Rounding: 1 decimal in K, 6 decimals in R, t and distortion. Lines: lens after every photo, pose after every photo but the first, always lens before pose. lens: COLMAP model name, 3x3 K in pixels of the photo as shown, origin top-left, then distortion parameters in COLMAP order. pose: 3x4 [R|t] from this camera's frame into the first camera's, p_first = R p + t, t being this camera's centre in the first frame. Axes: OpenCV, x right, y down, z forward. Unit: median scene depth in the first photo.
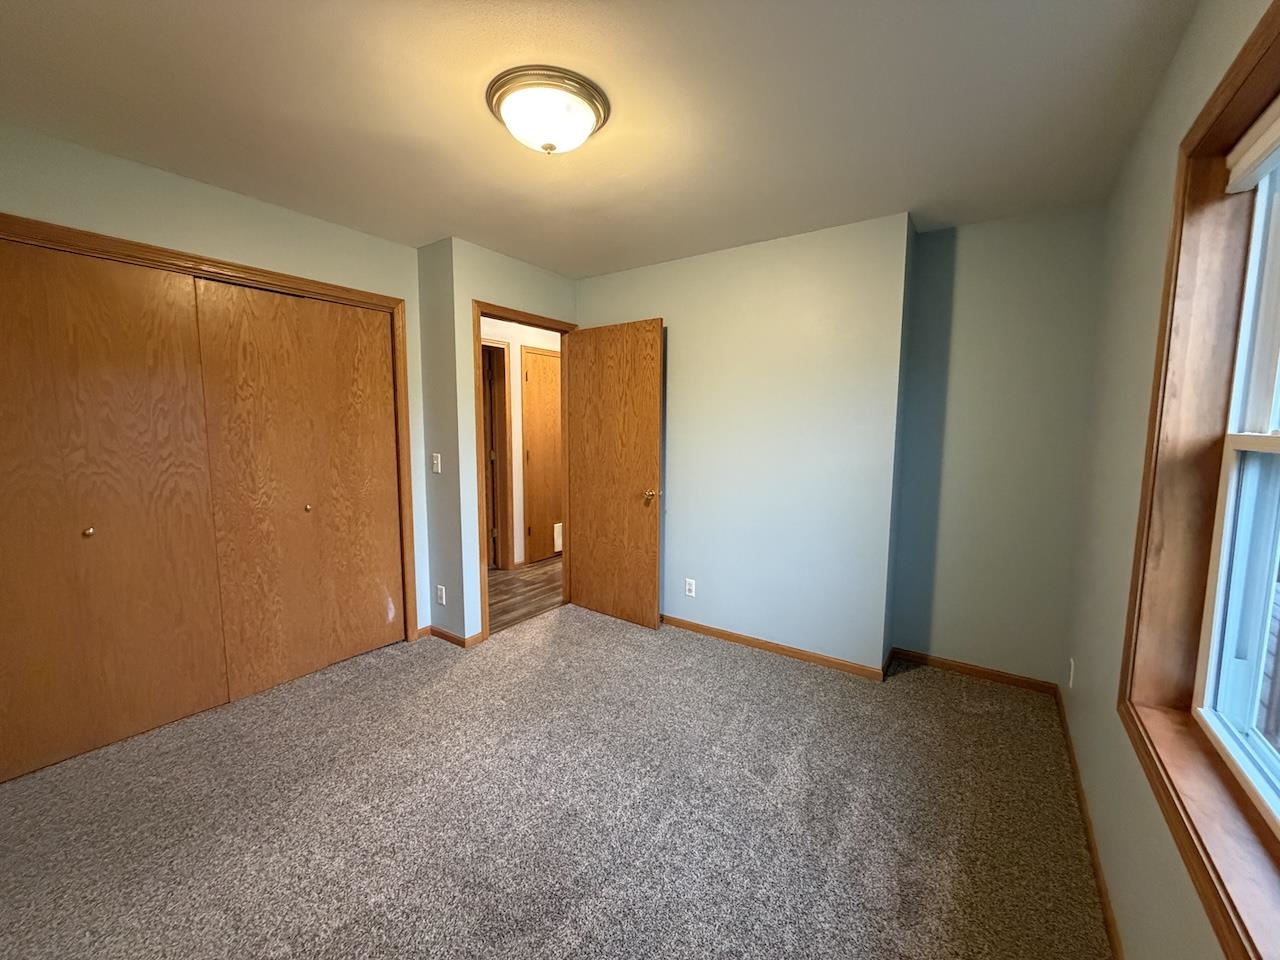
lens RADIAL K [[512.6, 0, 637.1], [0, 512.6, 479.3], [0, 0, 1]] dist [-0.000017, 0.000102]
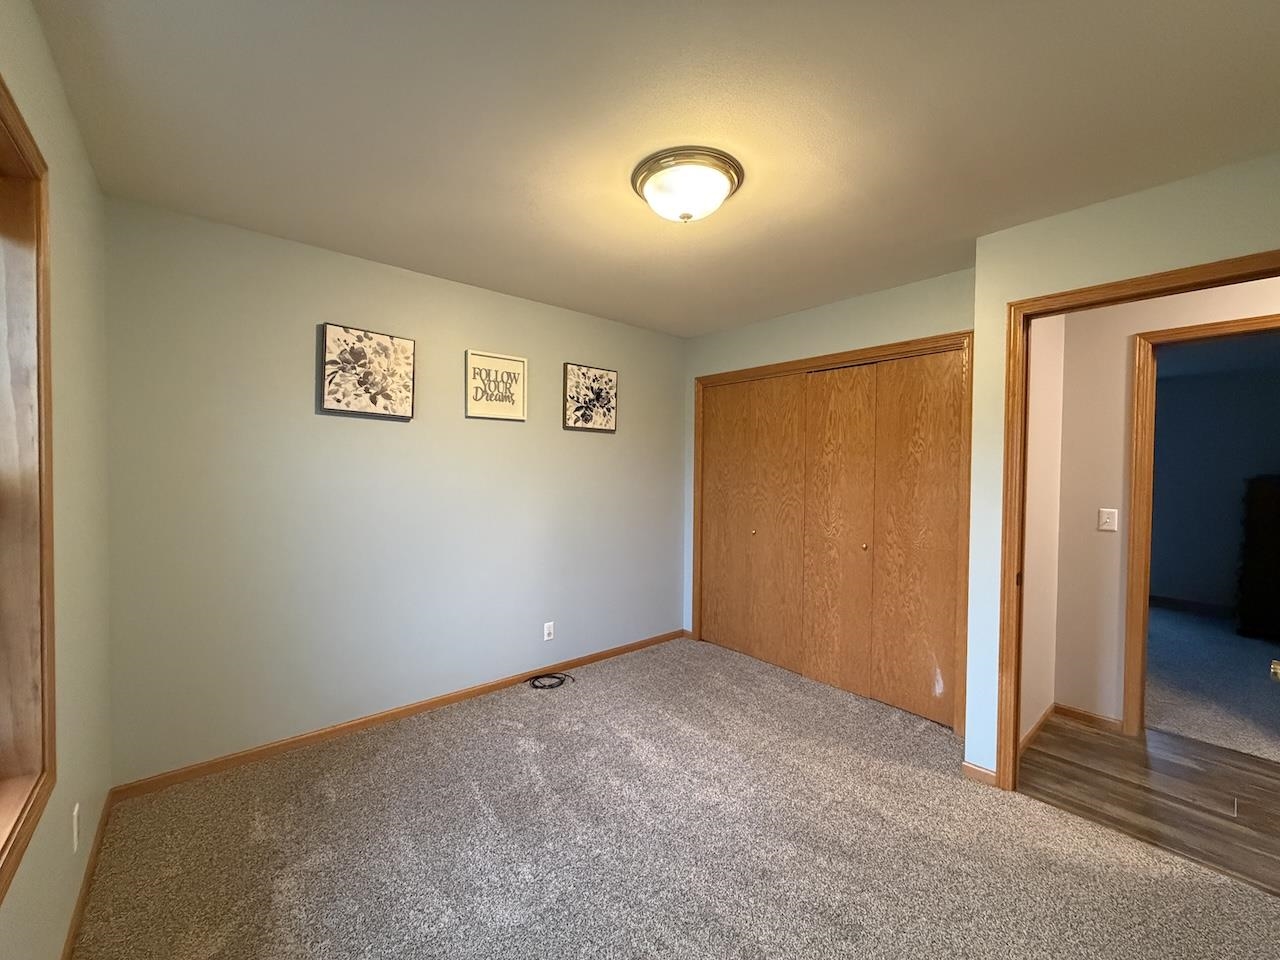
lens RADIAL K [[512.6, 0, 637.1], [0, 512.6, 479.3], [0, 0, 1]] dist [-0.000017, 0.000102]
pose [[-0.256095, 0.009554, -0.966604, 0.627647], [-0.115467, 0.992489, 0.040402, -0.086366], [0.959730, 0.121958, -0.253069, 0.855613]]
